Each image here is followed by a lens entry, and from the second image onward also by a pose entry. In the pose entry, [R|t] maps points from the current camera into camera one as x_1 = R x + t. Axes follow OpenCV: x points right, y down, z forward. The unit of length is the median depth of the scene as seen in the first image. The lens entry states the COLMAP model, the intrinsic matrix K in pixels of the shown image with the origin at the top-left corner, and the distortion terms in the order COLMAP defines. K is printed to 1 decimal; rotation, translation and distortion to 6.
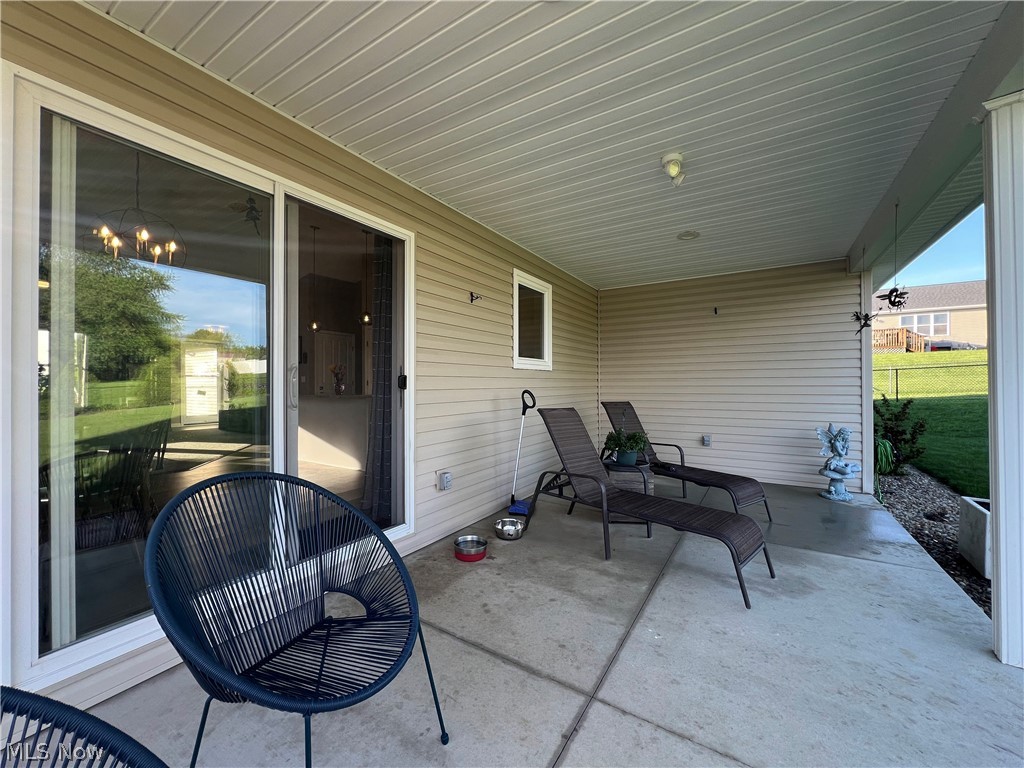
lens RADIAL K [[408.5, 0, 514.6], [0, 408.5, 381.1], [0, 0, 1]] dist [-0.001462, 0.000119]
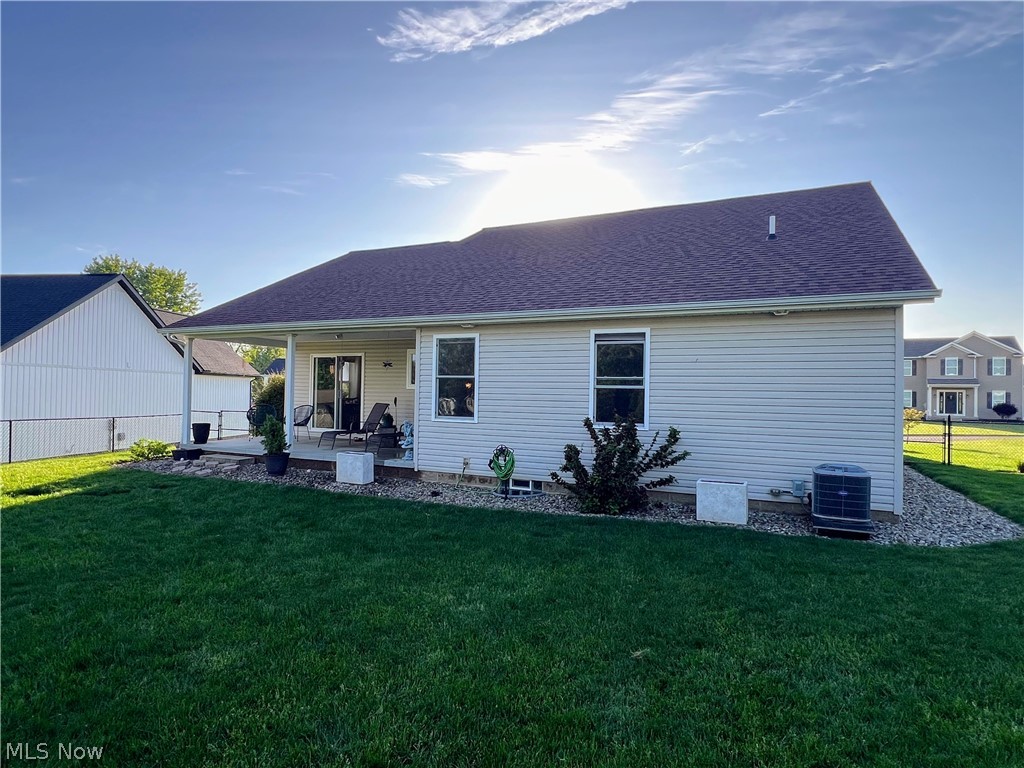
lens RADIAL K [[591.2, 0, 506.9], [0, 591.2, 379.2], [0, 0, 1]] dist [-0.002936, 0.000753]
pose [[0.094252, -0.026793, -0.995188, 4.829405], [-0.010538, 0.999555, -0.027908, 0.003409], [0.995493, 0.013118, 0.093928, 1.676702]]
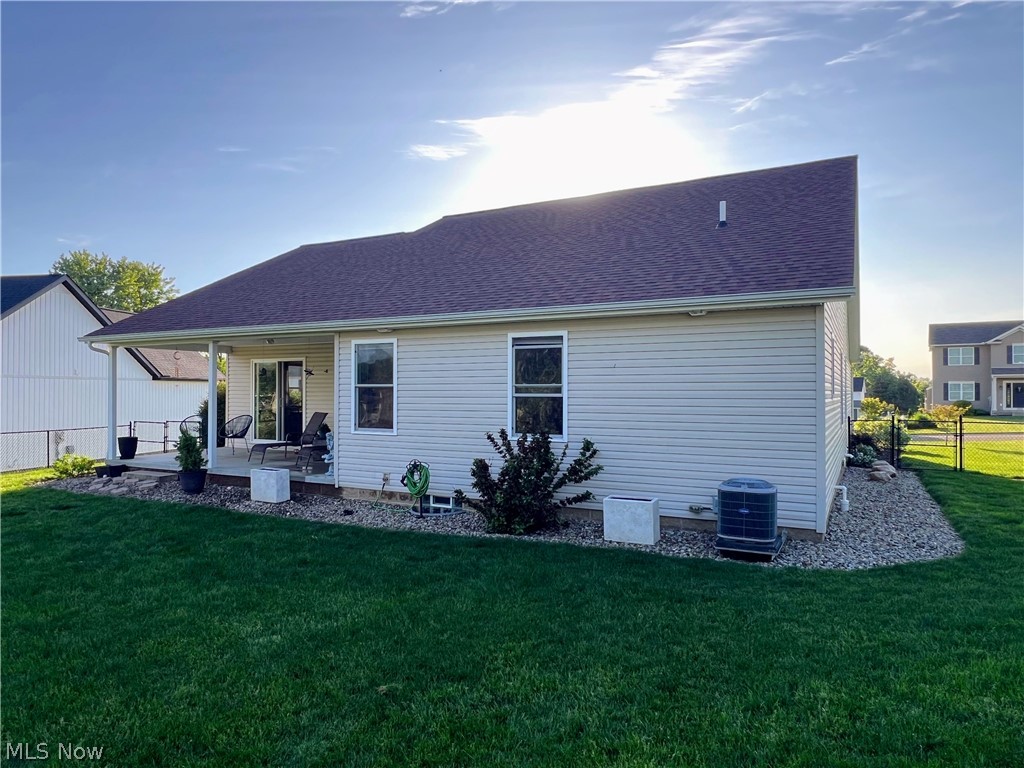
lens RADIAL K [[663.1, 0, 516.5], [0, 663.1, 391.4], [0, 0, 1]] dist [-0.000734, -0.002810]
pose [[0.055164, -0.000947, -0.998477, 4.989671], [0.006126, 0.999981, -0.000610, -0.068610], [0.998458, -0.006083, 0.055169, 2.286445]]
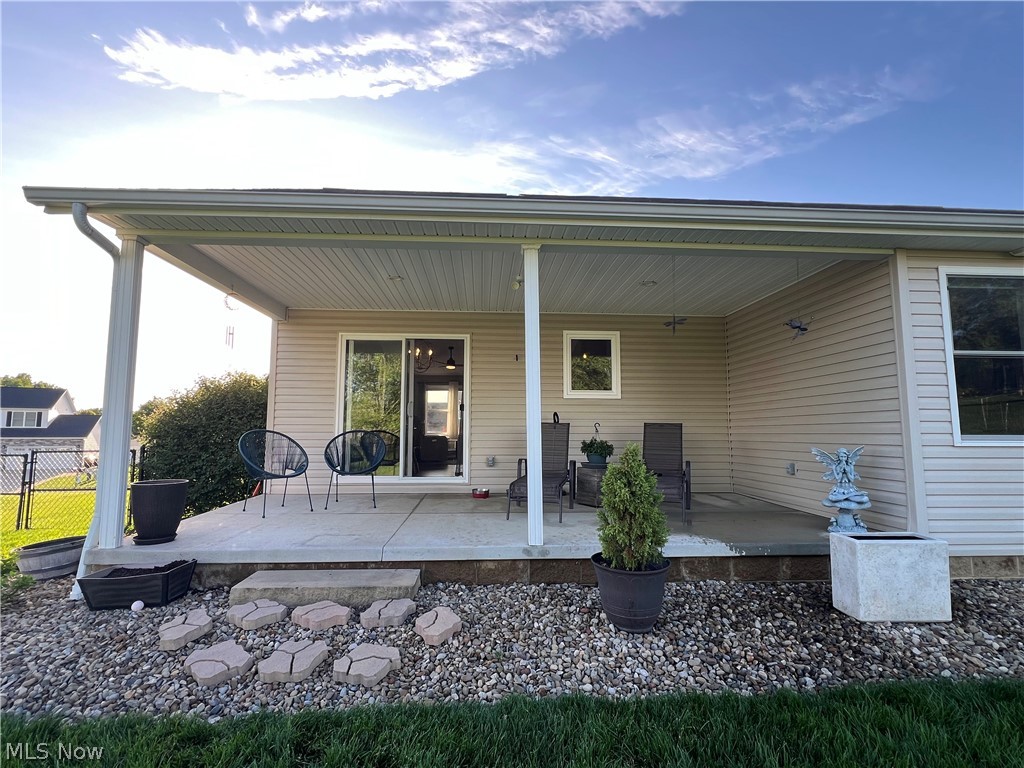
lens RADIAL K [[498.1, 0, 513.7], [0, 498.1, 381.9], [0, 0, 1]] dist [-0.002373, -0.000305]
pose [[0.571107, -0.082402, -0.816729, 1.767196], [0.003838, 0.995206, -0.097726, 0.107954], [0.820867, 0.052677, 0.568685, -0.198860]]
